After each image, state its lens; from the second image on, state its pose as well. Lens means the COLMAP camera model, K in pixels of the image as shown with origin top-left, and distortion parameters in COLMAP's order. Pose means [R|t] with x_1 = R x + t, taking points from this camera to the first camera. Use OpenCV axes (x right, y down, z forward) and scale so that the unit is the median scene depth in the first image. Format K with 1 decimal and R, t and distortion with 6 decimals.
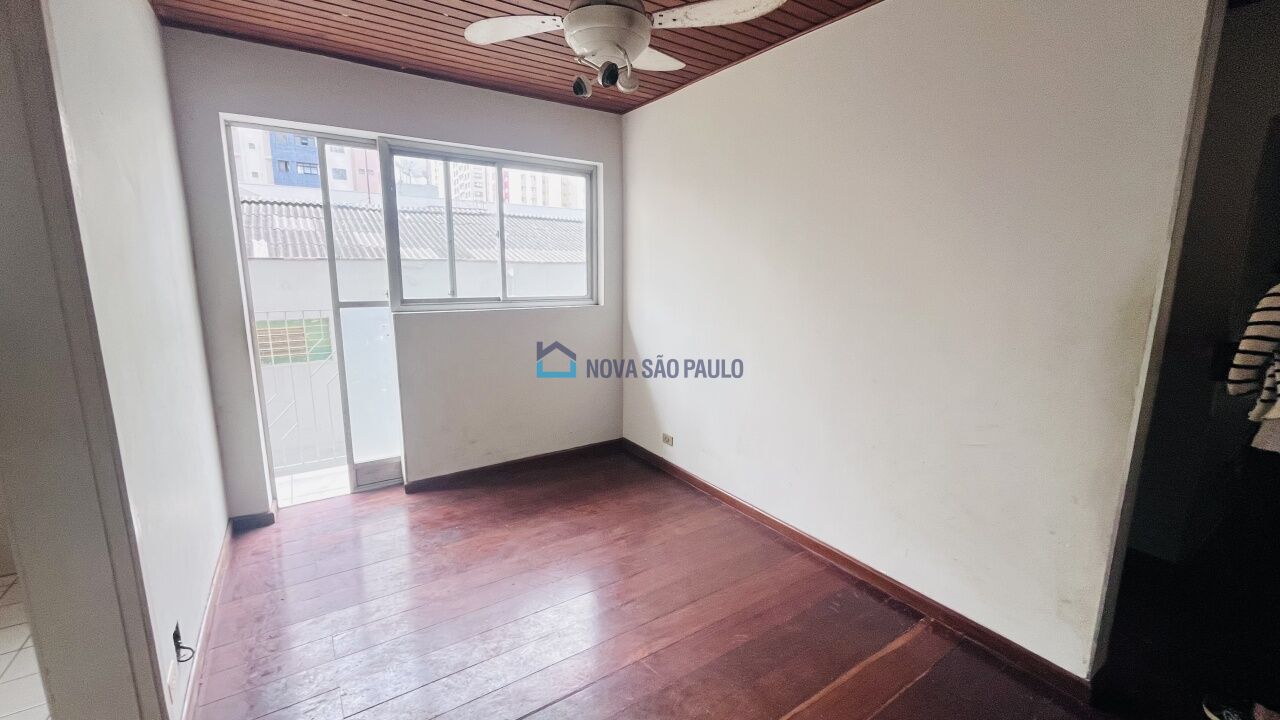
lens RADIAL K [[522.4, 0, 646.4], [0, 522.4, 361.9], [0, 0, 1]] dist [0.002558, 0.000159]
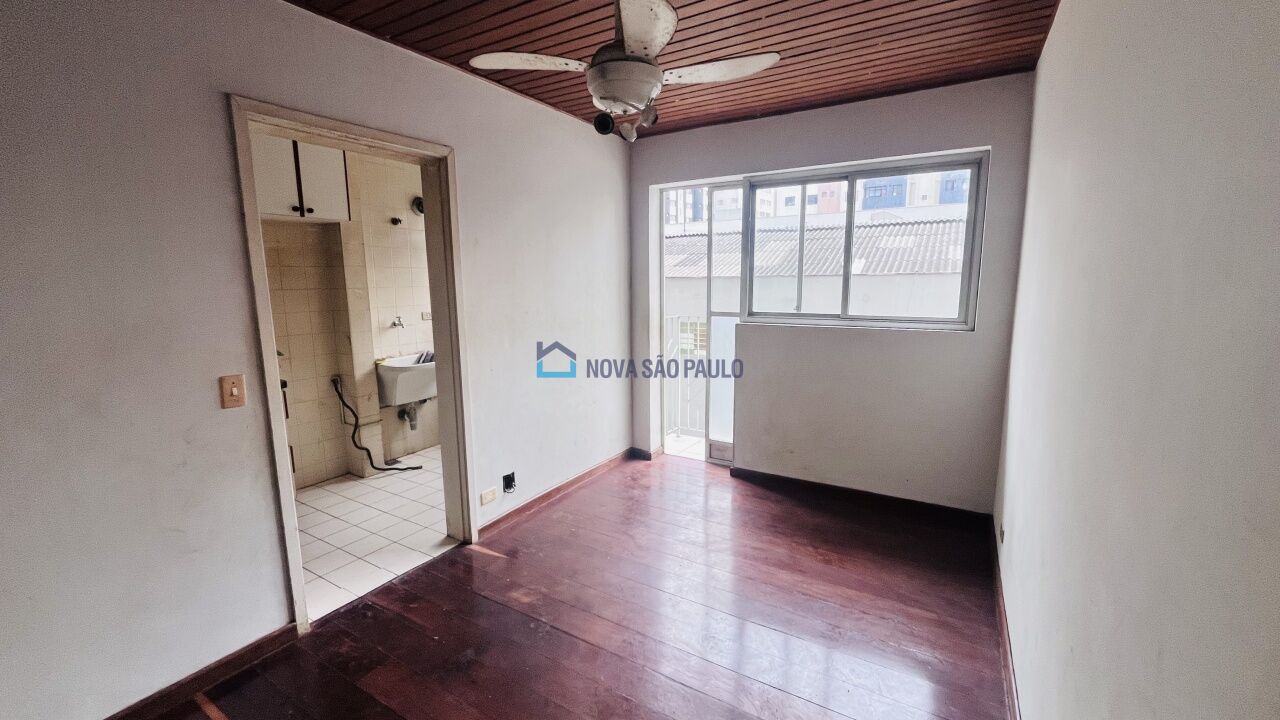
lens RADIAL K [[522.4, 0, 646.4], [0, 522.4, 359.7], [0, 0, 1]] dist [0.002558, 0.000159]
pose [[0.421884, 0.126688, -0.897755, 0.486049], [-0.151352, 0.986136, 0.068034, -0.056916], [0.893927, 0.107174, 0.435210, 0.290304]]
